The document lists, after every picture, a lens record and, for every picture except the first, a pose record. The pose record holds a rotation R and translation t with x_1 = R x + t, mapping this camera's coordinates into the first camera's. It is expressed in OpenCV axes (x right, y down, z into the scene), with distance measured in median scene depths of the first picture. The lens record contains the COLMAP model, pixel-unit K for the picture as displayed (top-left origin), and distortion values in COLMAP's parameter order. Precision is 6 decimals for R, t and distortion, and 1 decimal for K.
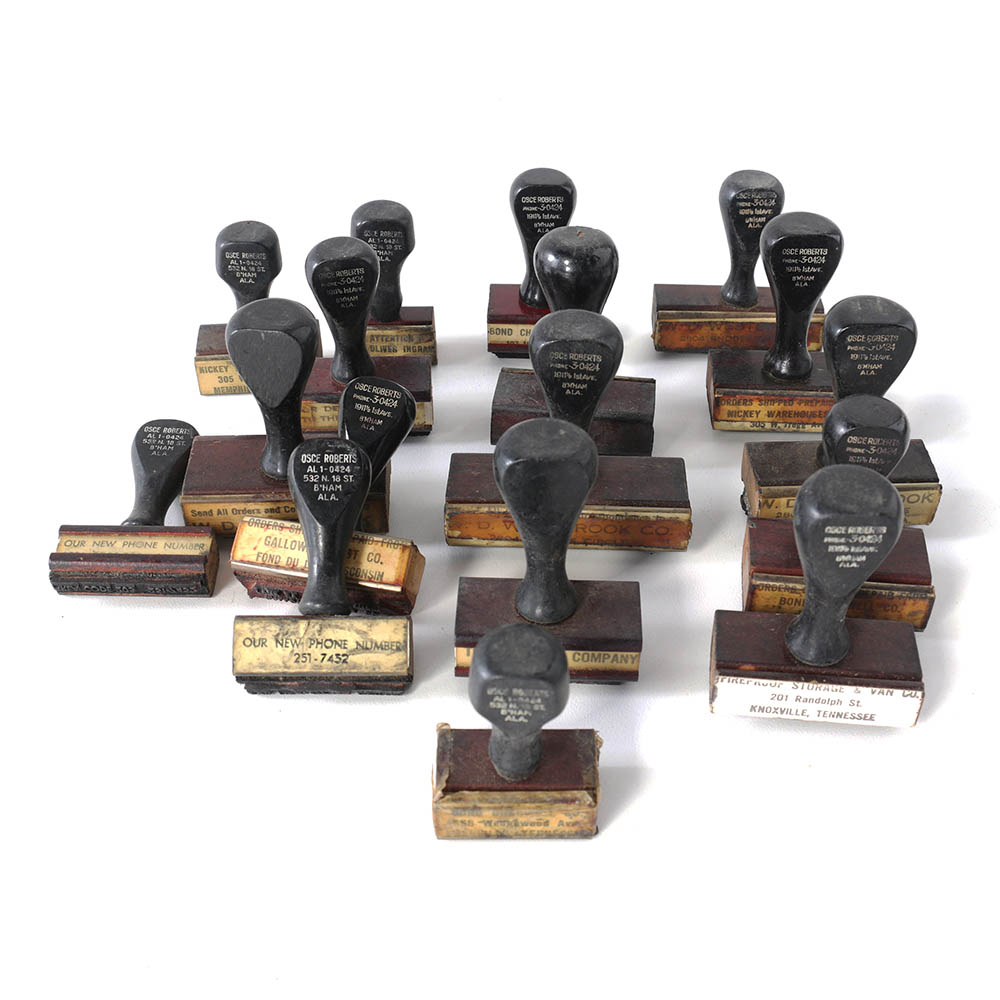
lens RADIAL K [[1322.6, 0, 500.0], [0, 1322.6, 500.0], [0, 0, 1]] dist [-0.143642, 0.010576]
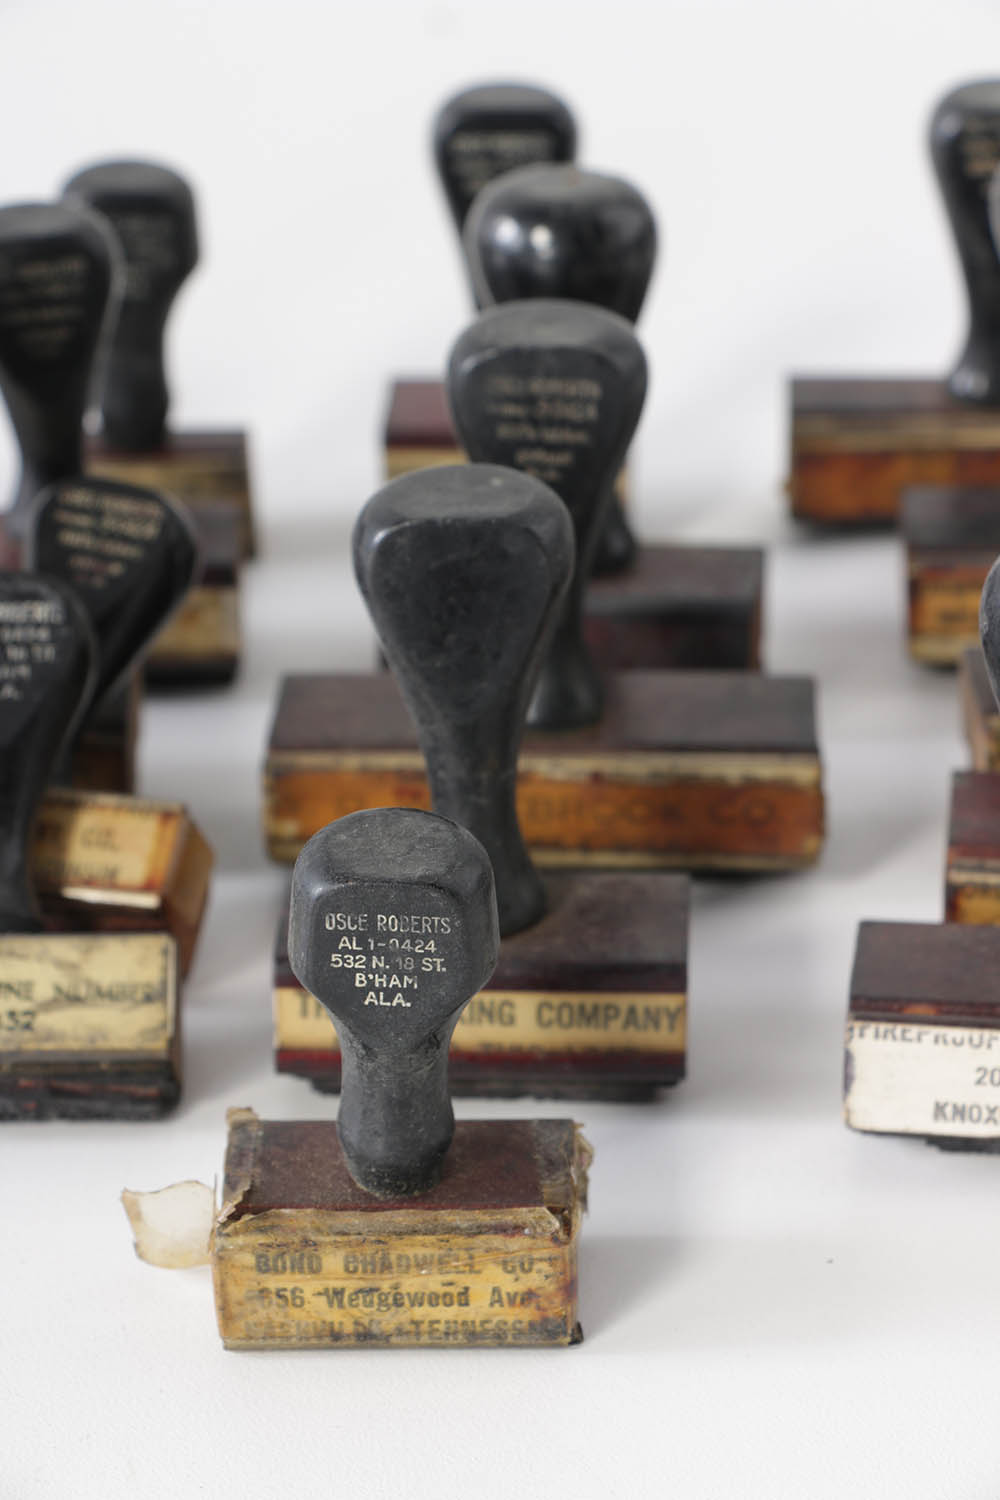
lens RADIAL K [[4744.2, 0, 500.0], [0, 4744.2, 750.0], [0, 0, 1]] dist [0.347746, 0.152008]
pose [[0.999848, -0.007924, -0.015502, 0.066601], [0.004238, 0.974410, -0.224739, 0.384341], [0.016886, 0.224639, 0.974296, -0.579498]]
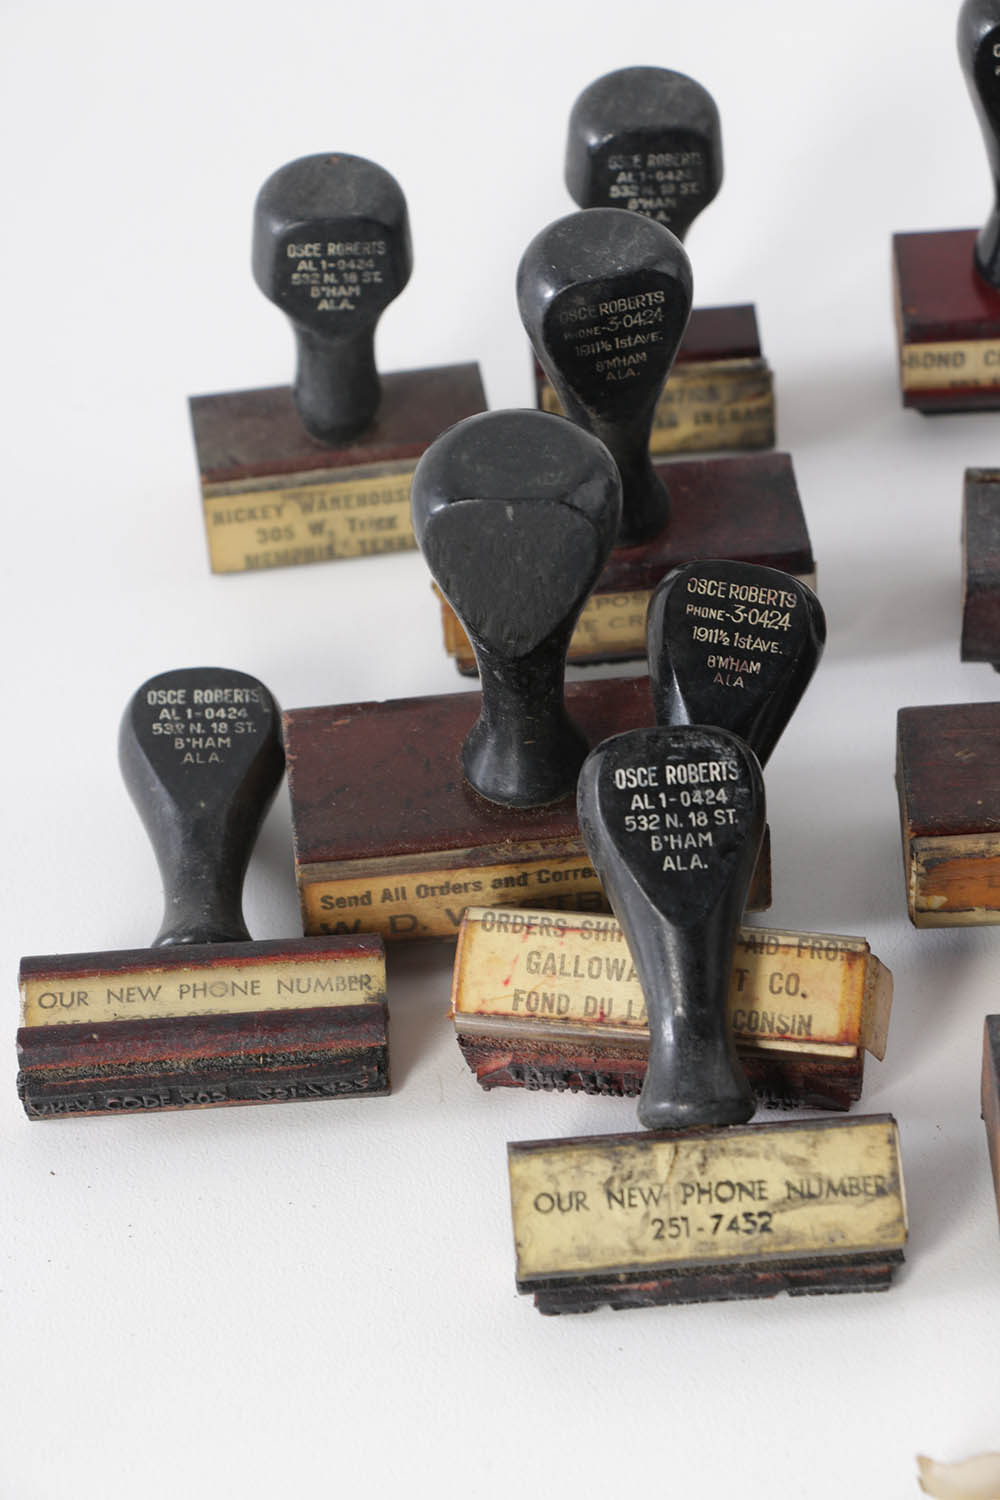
lens RADIAL K [[4744.2, 0, 500.0], [0, 4744.2, 750.0], [0, 0, 1]] dist [0.347746, 0.152008]
pose [[0.996790, -0.076781, 0.022669, -0.226527], [0.074946, 0.994513, 0.072991, -0.162482], [-0.028149, -0.071058, 0.997075, -0.601159]]
